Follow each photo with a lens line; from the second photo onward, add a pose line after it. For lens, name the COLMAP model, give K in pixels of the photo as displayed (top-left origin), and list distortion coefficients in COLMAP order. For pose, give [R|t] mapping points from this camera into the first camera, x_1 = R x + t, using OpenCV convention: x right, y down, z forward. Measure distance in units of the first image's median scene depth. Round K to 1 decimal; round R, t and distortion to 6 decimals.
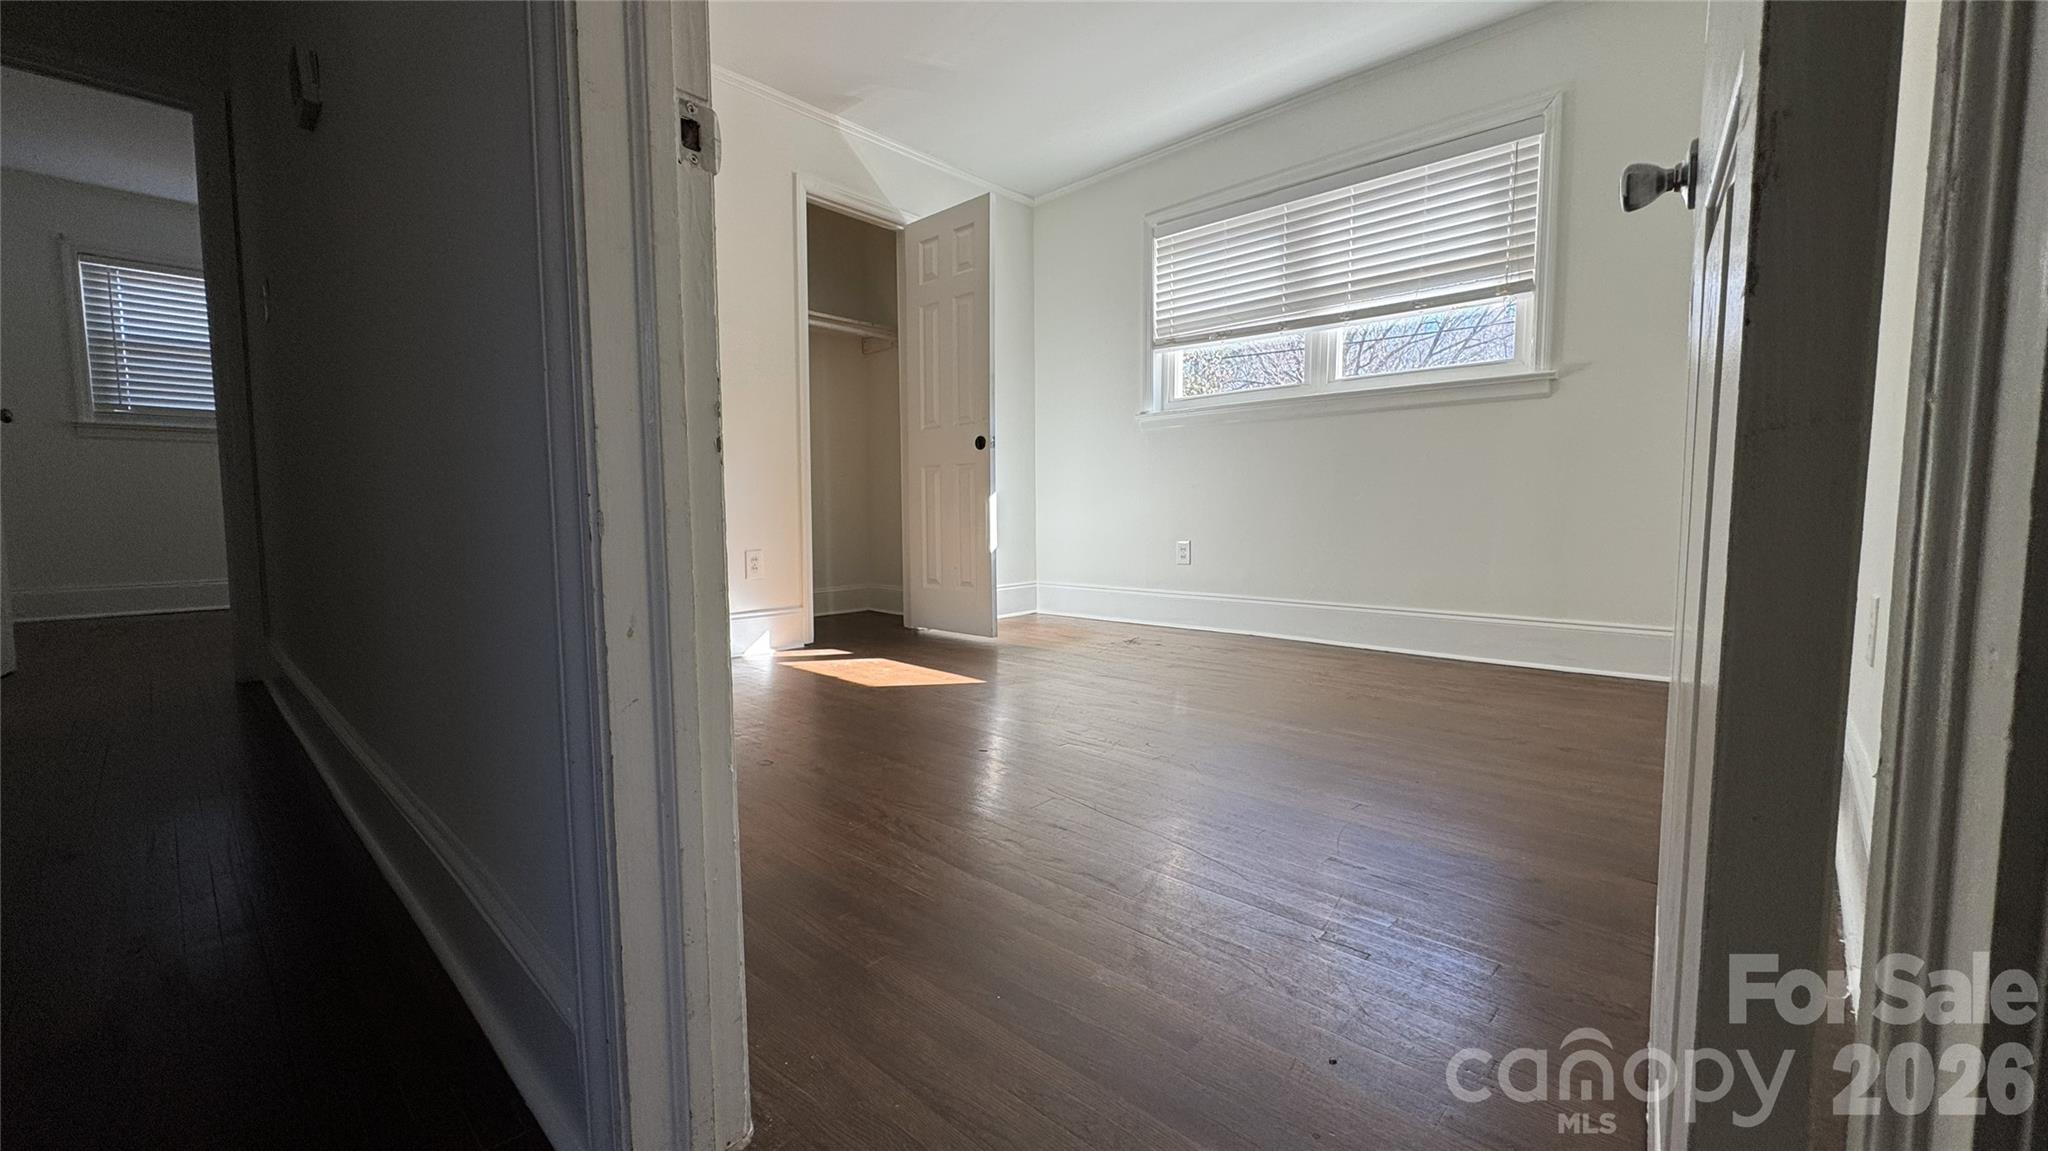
lens RADIAL K [[811.2, 0, 1021.2], [0, 811.2, 579.7], [0, 0, 1]] dist [-0.001304, -0.000066]
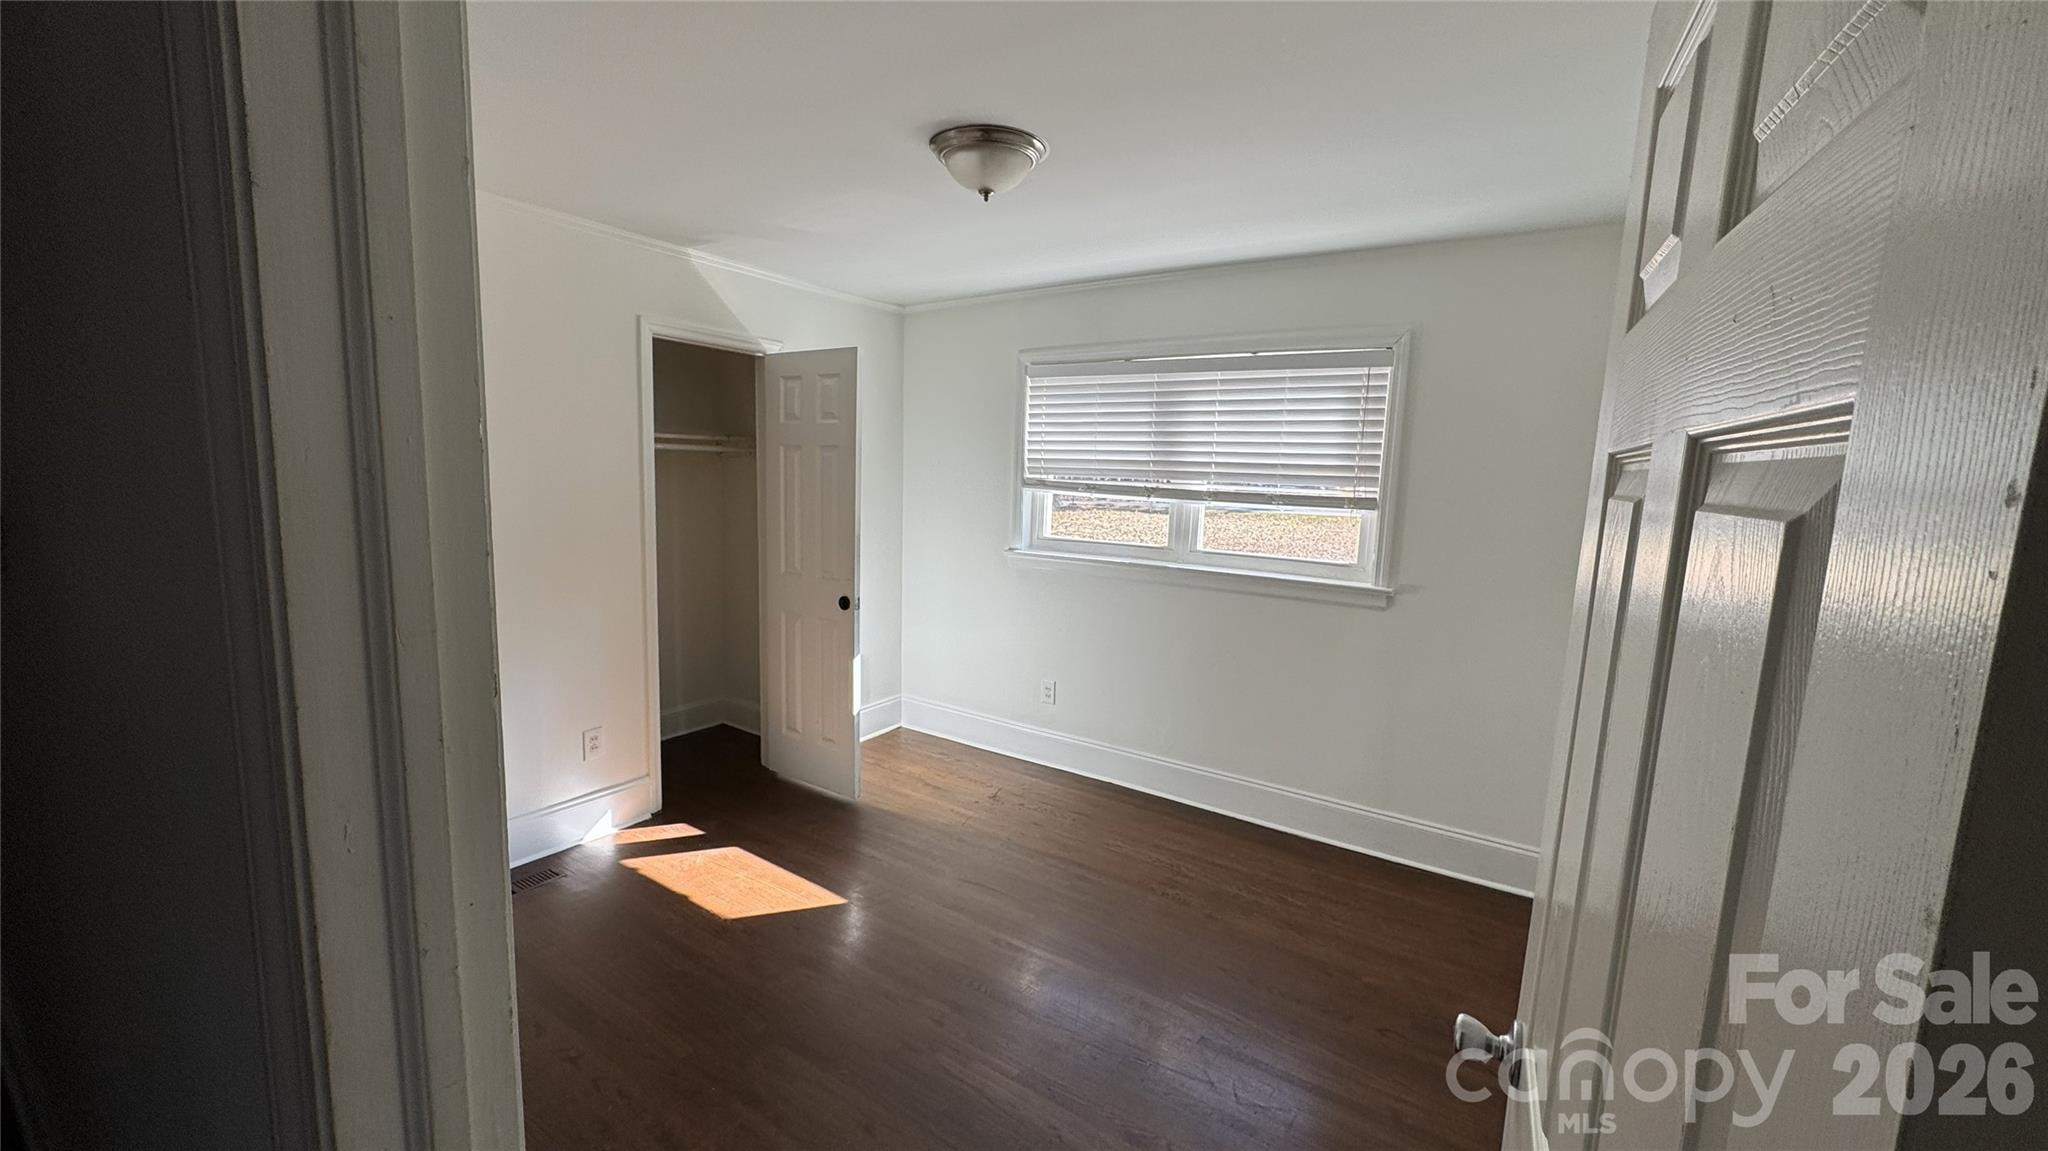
lens RADIAL K [[811.2, 0, 1021.2], [0, 811.2, 579.7], [0, 0, 1]] dist [-0.001304, -0.000066]
pose [[0.986147, 0.014014, 0.165281, -0.002731], [-0.023801, 0.998069, 0.057381, -0.238677], [-0.164158, -0.060520, 0.984576, 0.016647]]
